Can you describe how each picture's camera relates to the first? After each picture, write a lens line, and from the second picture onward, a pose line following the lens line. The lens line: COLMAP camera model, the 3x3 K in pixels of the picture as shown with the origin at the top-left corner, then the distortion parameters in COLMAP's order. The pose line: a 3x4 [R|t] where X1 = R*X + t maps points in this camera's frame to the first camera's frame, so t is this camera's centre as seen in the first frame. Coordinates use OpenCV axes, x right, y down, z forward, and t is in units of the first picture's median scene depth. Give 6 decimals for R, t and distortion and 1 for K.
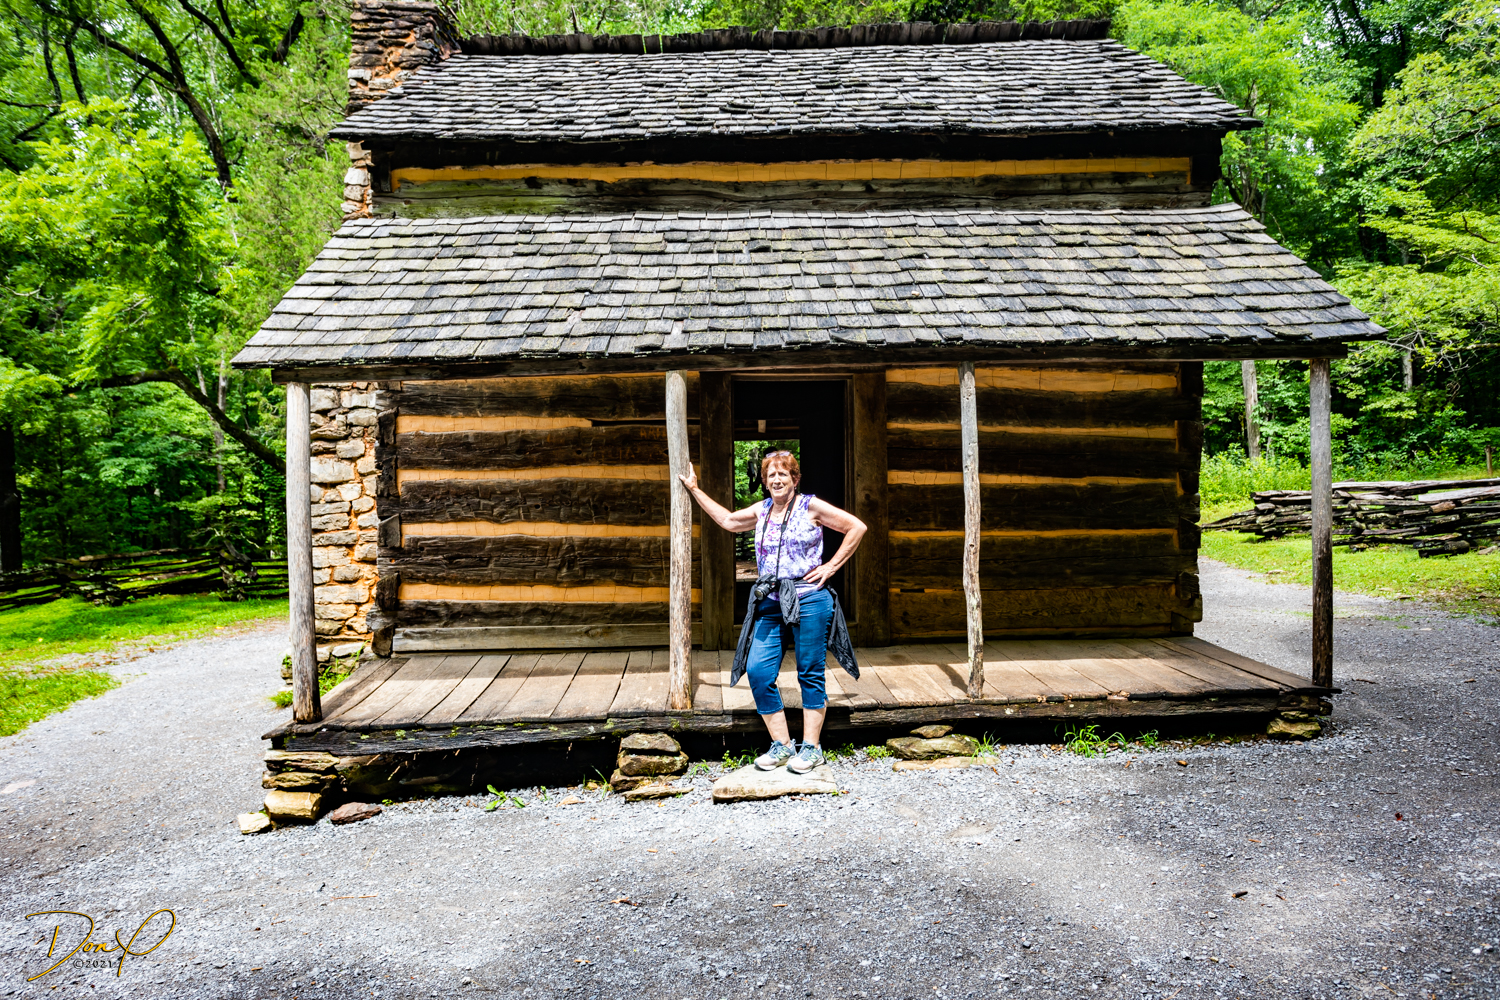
lens RADIAL K [[1091.7, 0, 750.0], [0, 1091.7, 500.0], [0, 0, 1]] dist [0.003709, 0.001714]
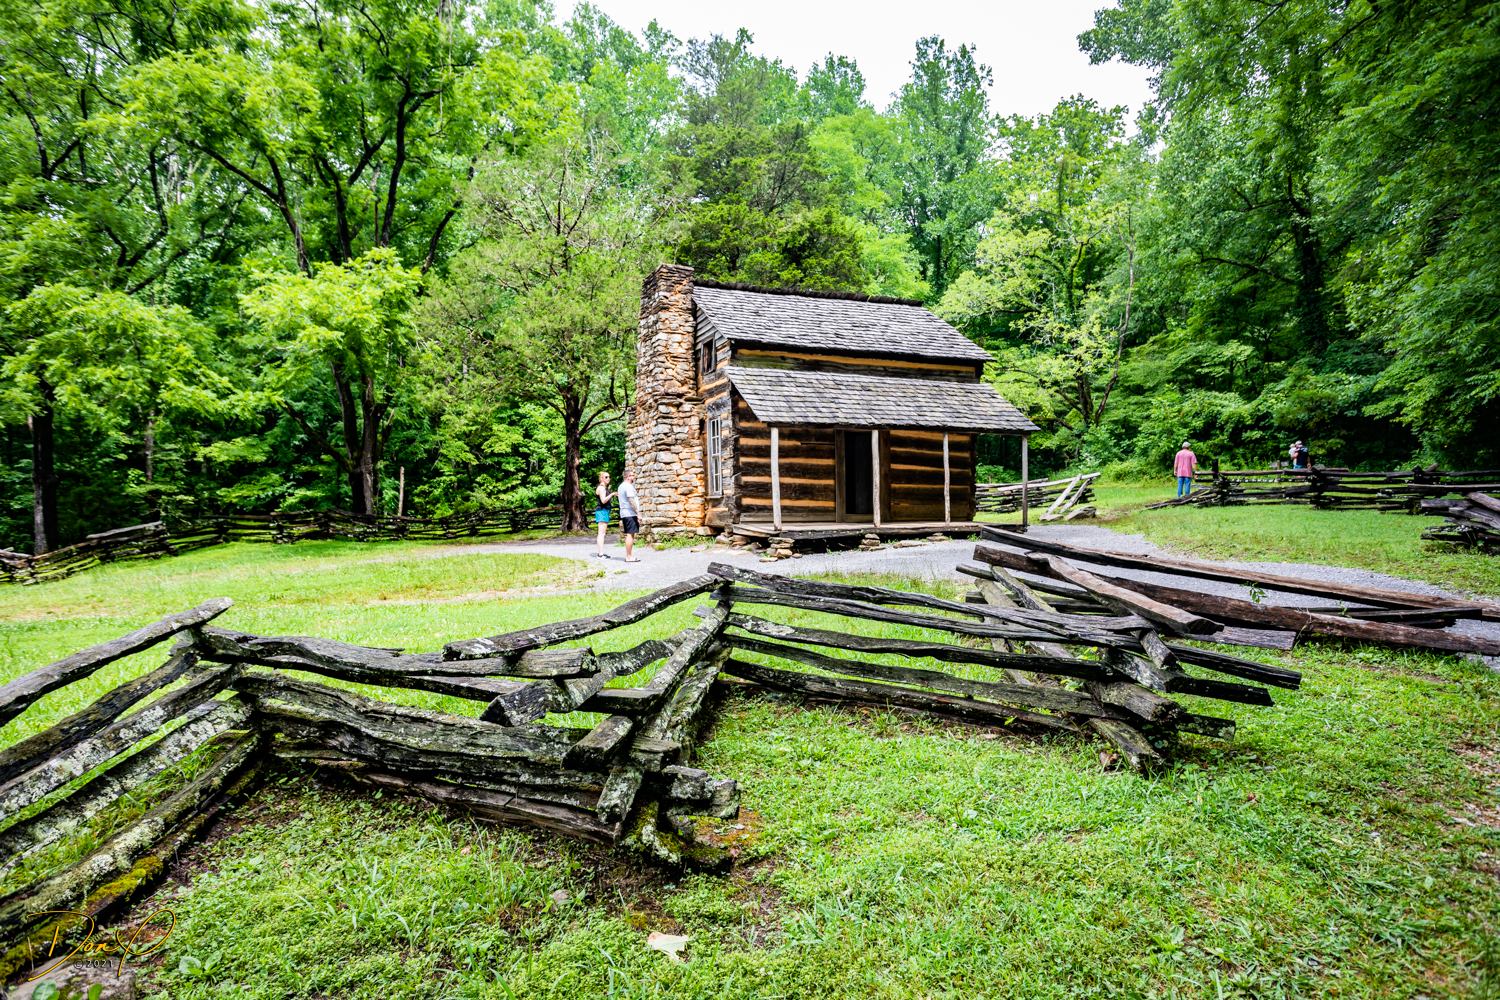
lens RADIAL K [[917.8, 0, 746.0], [0, 917.8, 516.7], [0, 0, 1]] dist [-0.002525, -0.000228]
pose [[0.921781, 0.013736, 0.387468, -1.214111], [-0.013209, 0.999905, -0.004023, 0.134022], [-0.387486, -0.001409, 0.921874, -1.172910]]
